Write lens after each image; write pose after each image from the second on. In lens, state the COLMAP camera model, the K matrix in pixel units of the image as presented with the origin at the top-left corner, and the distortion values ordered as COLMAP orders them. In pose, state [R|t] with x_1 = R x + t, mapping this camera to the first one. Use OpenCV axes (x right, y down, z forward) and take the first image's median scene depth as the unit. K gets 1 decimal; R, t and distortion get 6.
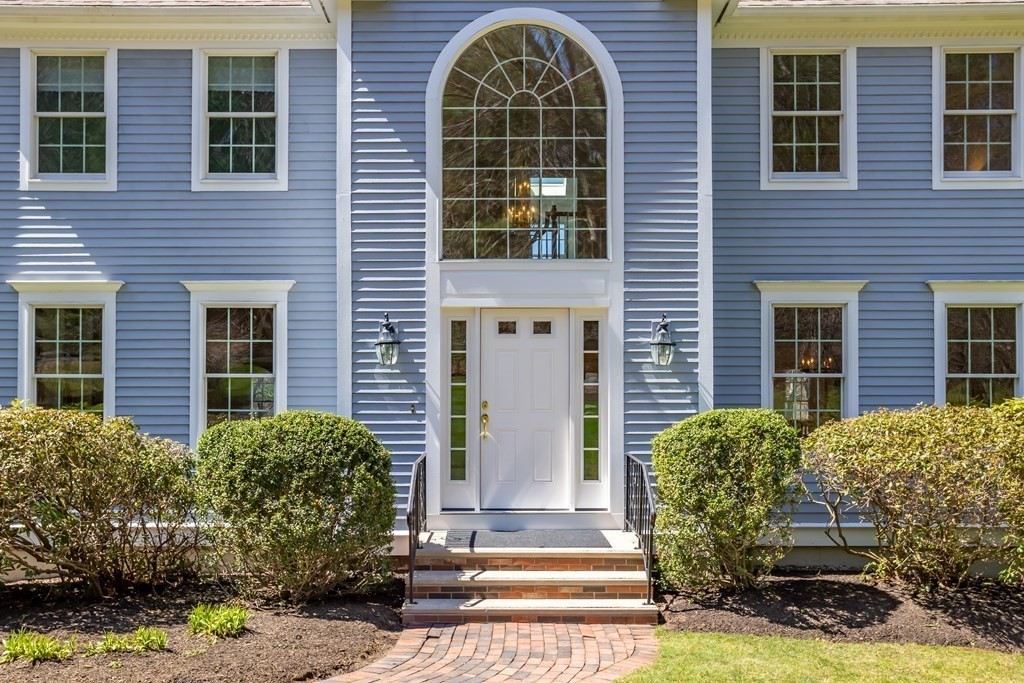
lens RADIAL K [[1465.5, 0, 443.3], [0, 1465.5, 293.4], [0, 0, 1]] dist [0.064901, 0.028180]
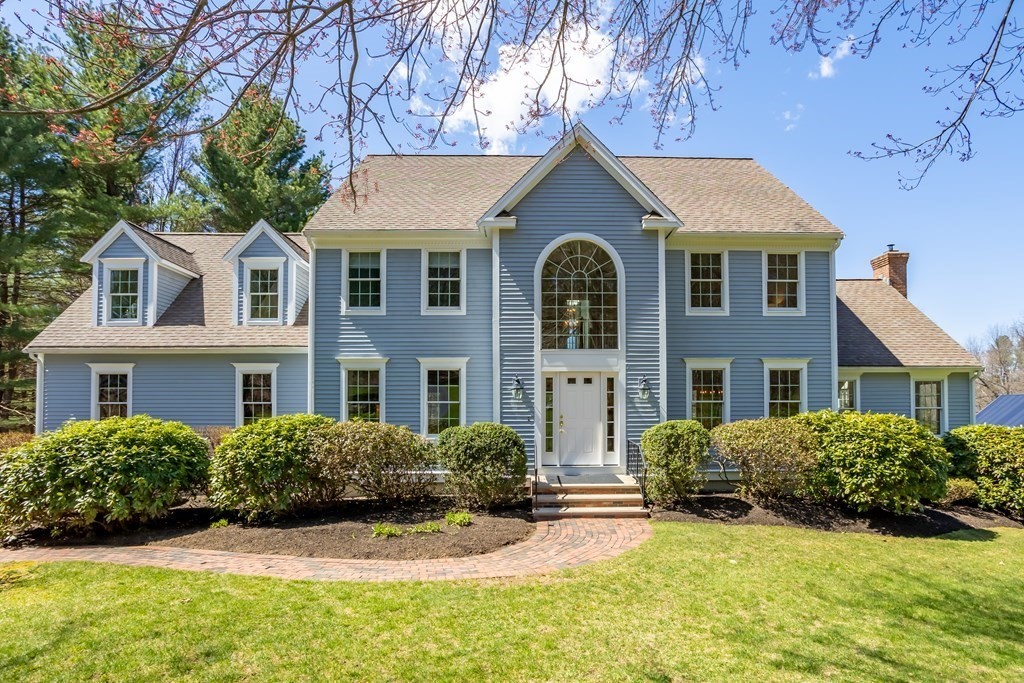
lens RADIAL K [[808.9, 0, 506.2], [0, 808.9, 318.8], [0, 0, 1]] dist [-0.033291, 0.074512]
pose [[0.999102, 0.002054, 0.042317, -0.104462], [-0.001448, 0.999896, -0.014337, -0.051434], [-0.042343, 0.014263, 0.999001, -0.187238]]
